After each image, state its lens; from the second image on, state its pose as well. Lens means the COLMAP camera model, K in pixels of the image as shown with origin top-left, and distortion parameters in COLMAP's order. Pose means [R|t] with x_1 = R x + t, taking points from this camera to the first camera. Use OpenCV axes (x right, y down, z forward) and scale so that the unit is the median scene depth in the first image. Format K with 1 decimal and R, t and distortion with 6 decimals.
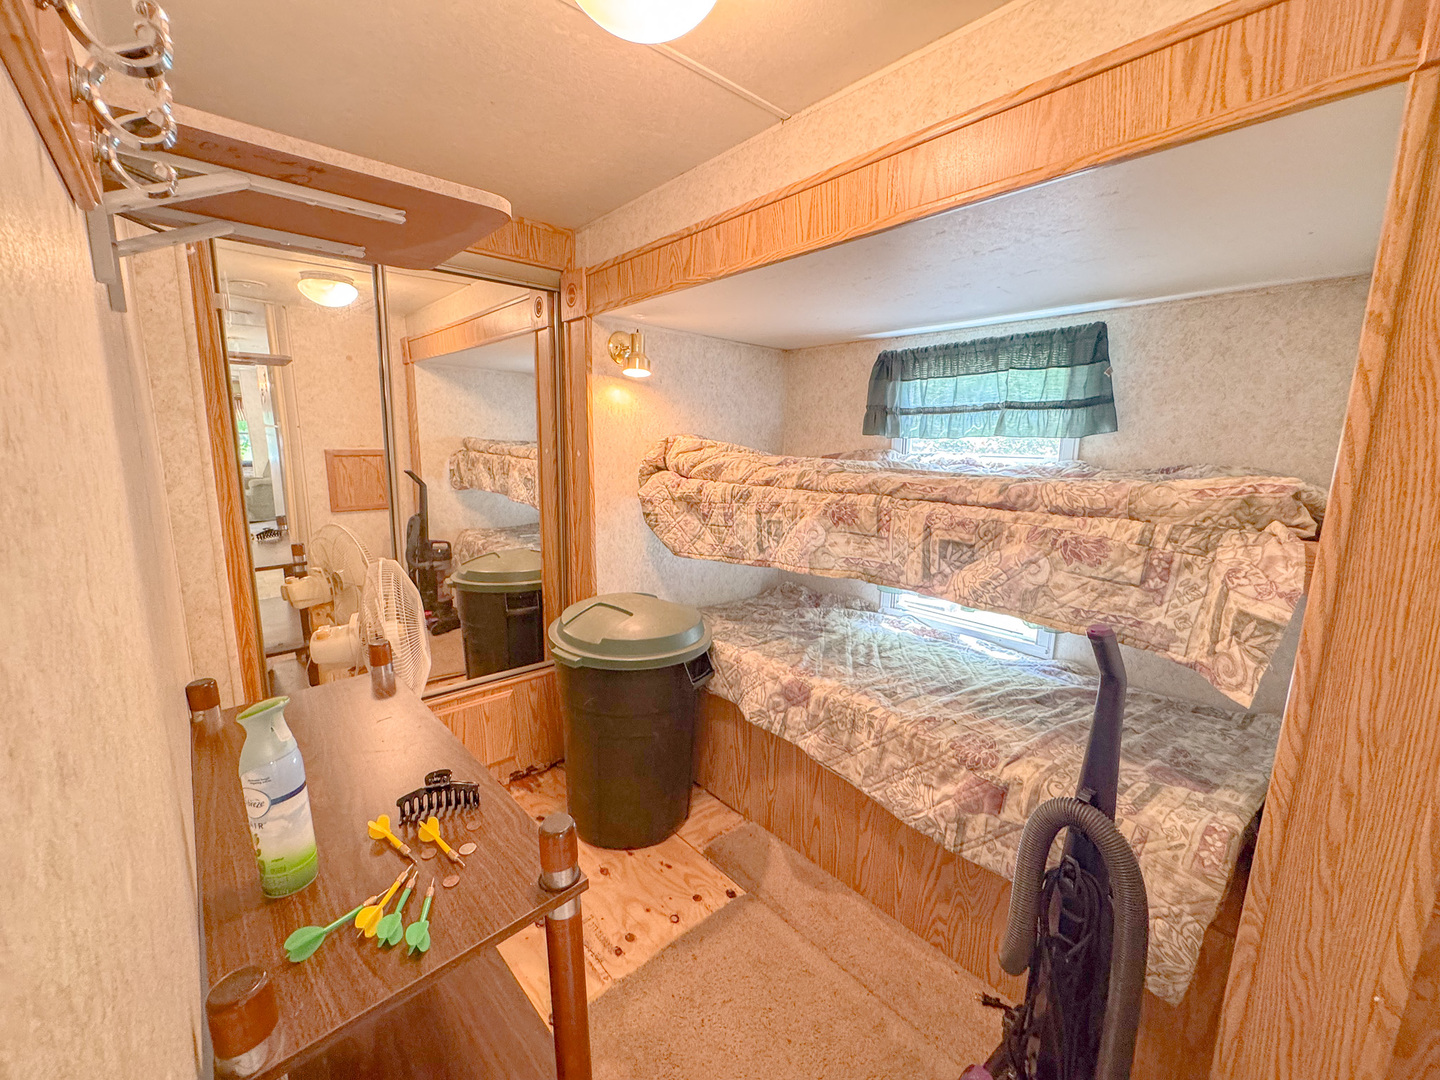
lens RADIAL K [[572.0, 0, 721.3], [0, 572.0, 541.5], [0, 0, 1]] dist [-0.005845, 0.000753]
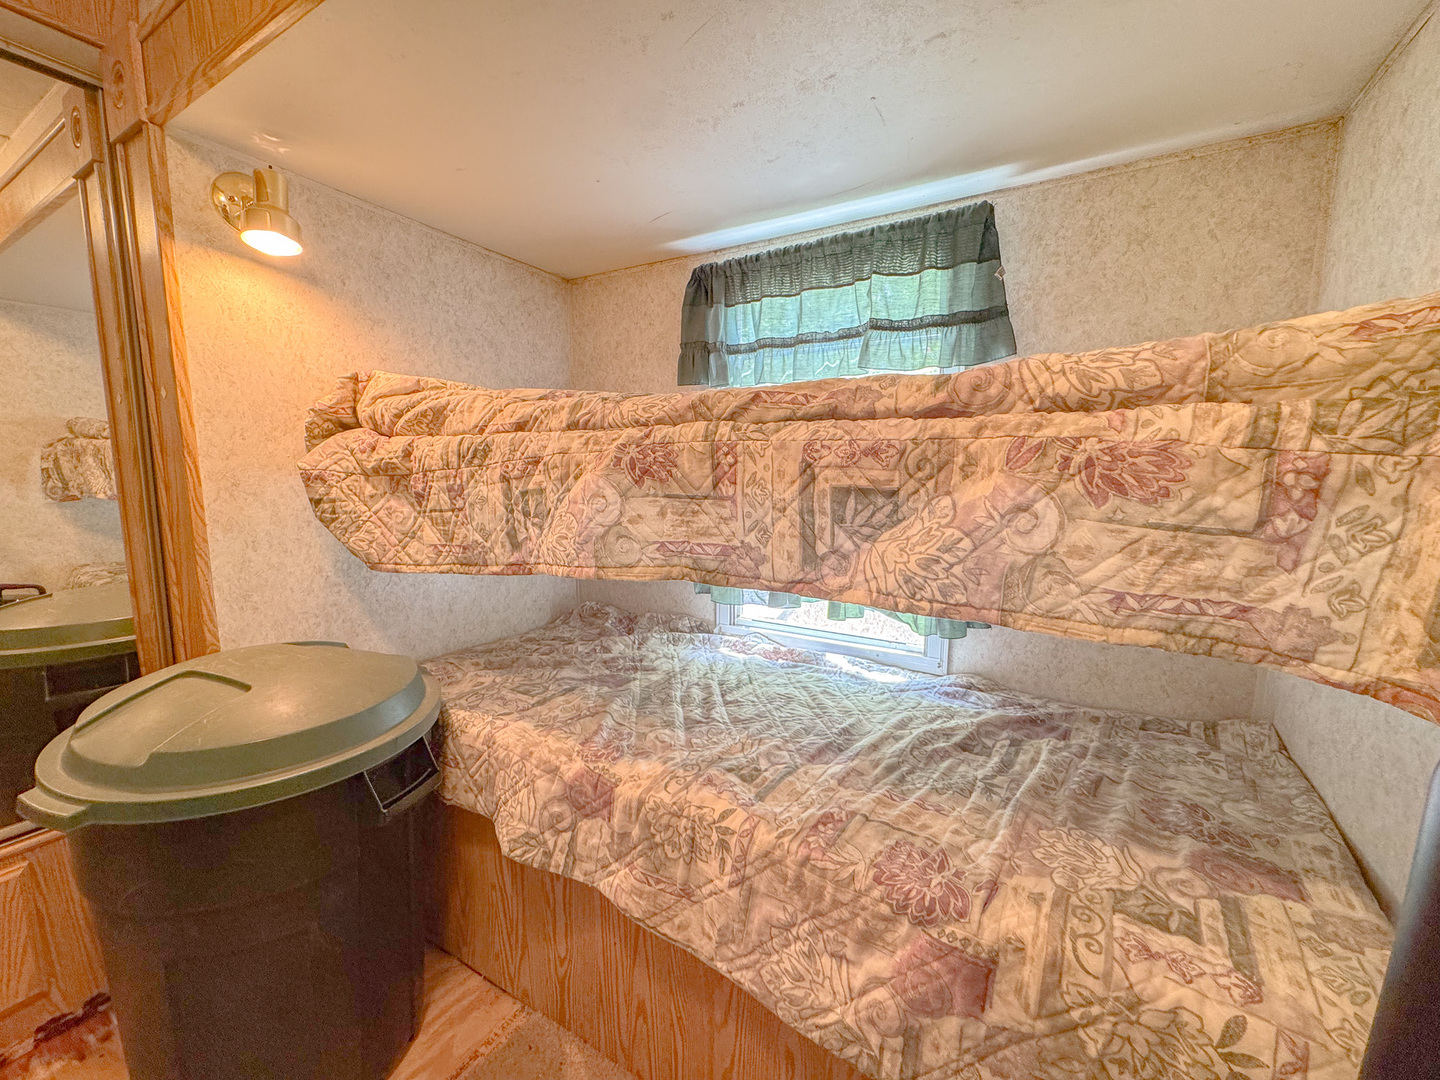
lens RADIAL K [[572.0, 0, 719.0], [0, 572.0, 538.2], [0, 0, 1]] dist [-0.005845, 0.000753]
pose [[0.953352, -0.050655, 0.297581, 0.102817], [0.064572, 0.997222, -0.037120, 0.045660], [-0.294874, 0.054604, 0.953975, 0.435205]]
